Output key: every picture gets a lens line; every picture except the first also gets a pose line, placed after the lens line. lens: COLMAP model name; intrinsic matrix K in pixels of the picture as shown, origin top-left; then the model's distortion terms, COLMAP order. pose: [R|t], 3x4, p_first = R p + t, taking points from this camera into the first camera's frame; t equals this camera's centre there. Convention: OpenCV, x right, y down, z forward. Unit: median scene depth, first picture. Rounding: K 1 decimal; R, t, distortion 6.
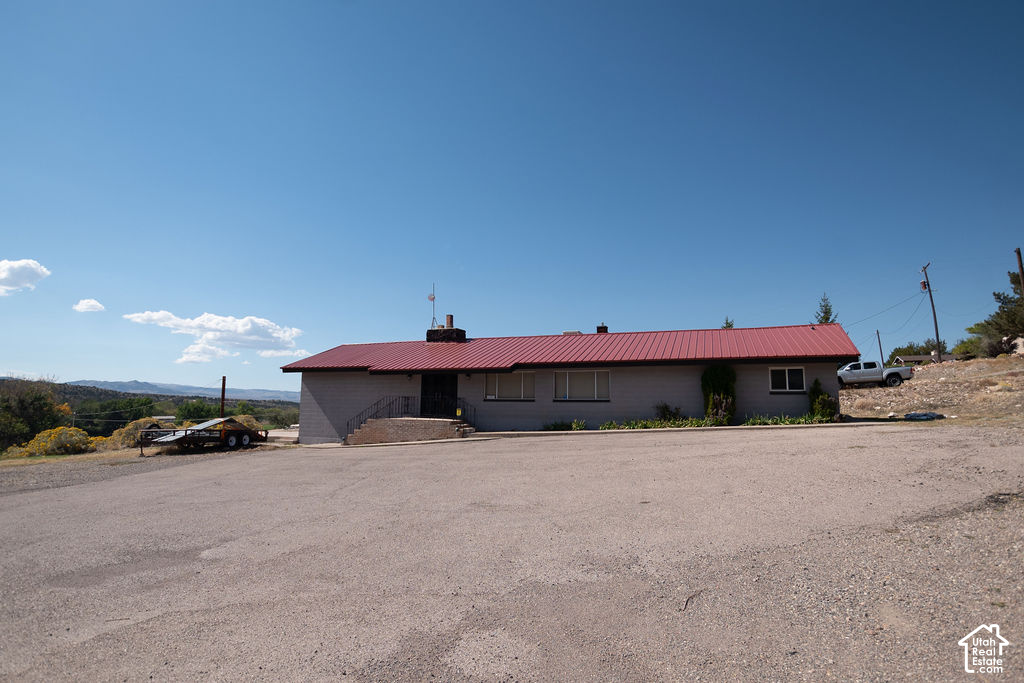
lens RADIAL K [[508.8, 0, 520.2], [0, 508.8, 352.2], [0, 0, 1]] dist [-0.027096, 0.004011]
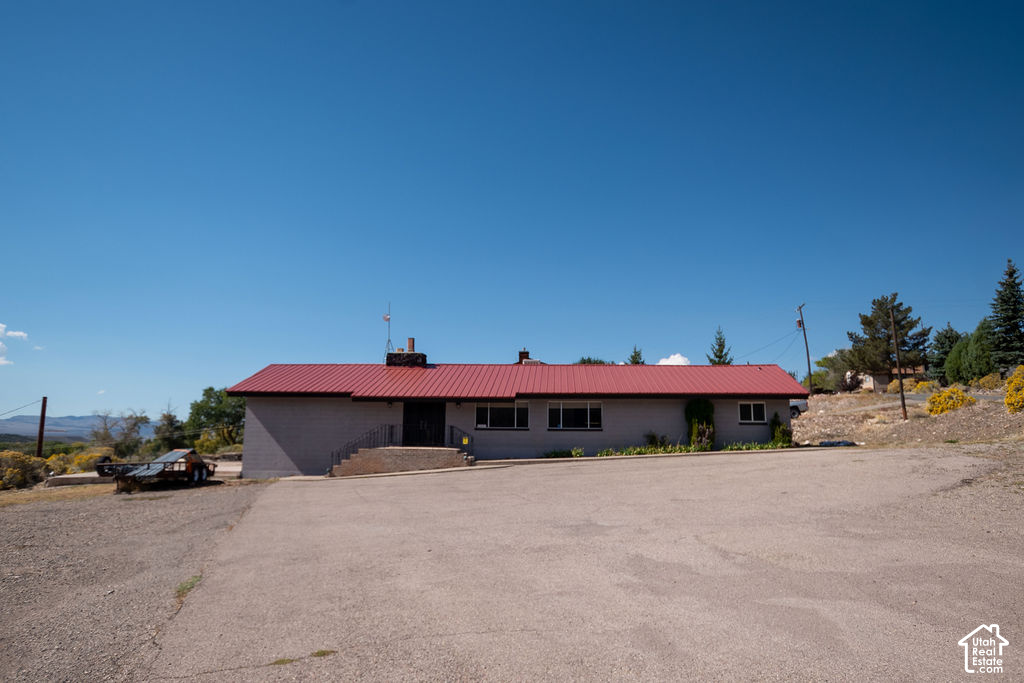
lens RADIAL K [[621.5, 0, 520.5], [0, 621.5, 346.0], [0, 0, 1]] dist [-0.012915, 0.006272]
pose [[0.953169, 0.042952, 0.299374, -0.349878], [-0.030743, 0.998497, -0.045375, -0.015418], [-0.300873, 0.034046, 0.953056, -0.190255]]
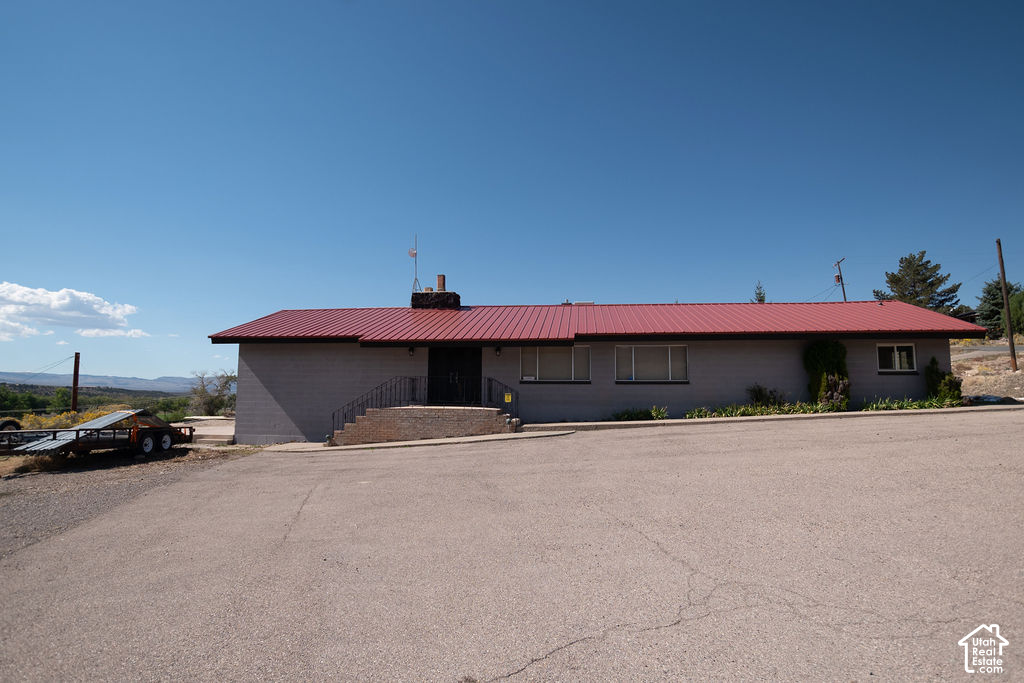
lens RADIAL K [[508.8, 0, 518.9], [0, 508.8, 345.3], [0, 0, 1]] dist [-0.027096, 0.004011]
pose [[0.970130, 0.018618, 0.241872, -0.254211], [-0.021546, 0.999723, 0.009463, 0.030317], [-0.241629, -0.014392, 0.970262, 0.247997]]
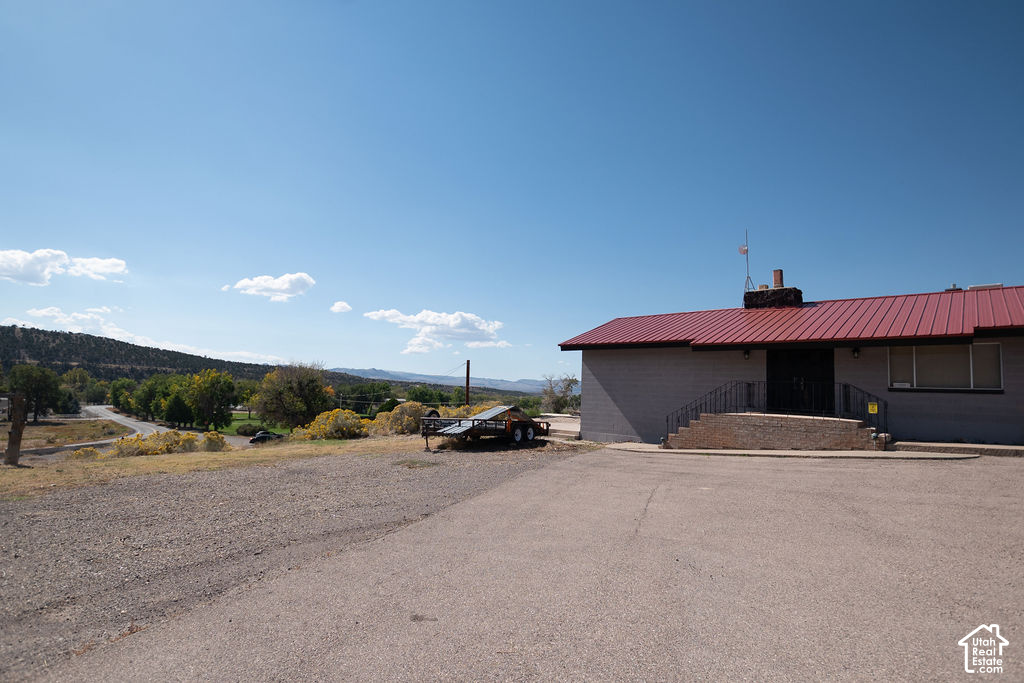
lens RADIAL K [[508.8, 0, 519.5], [0, 508.8, 346.8], [0, 0, 1]] dist [-0.027096, 0.004011]
pose [[0.930545, -0.007703, -0.366096, -0.262985], [0.011209, 0.999909, 0.007453, 0.030484], [0.366005, -0.011039, 0.930547, 0.247167]]
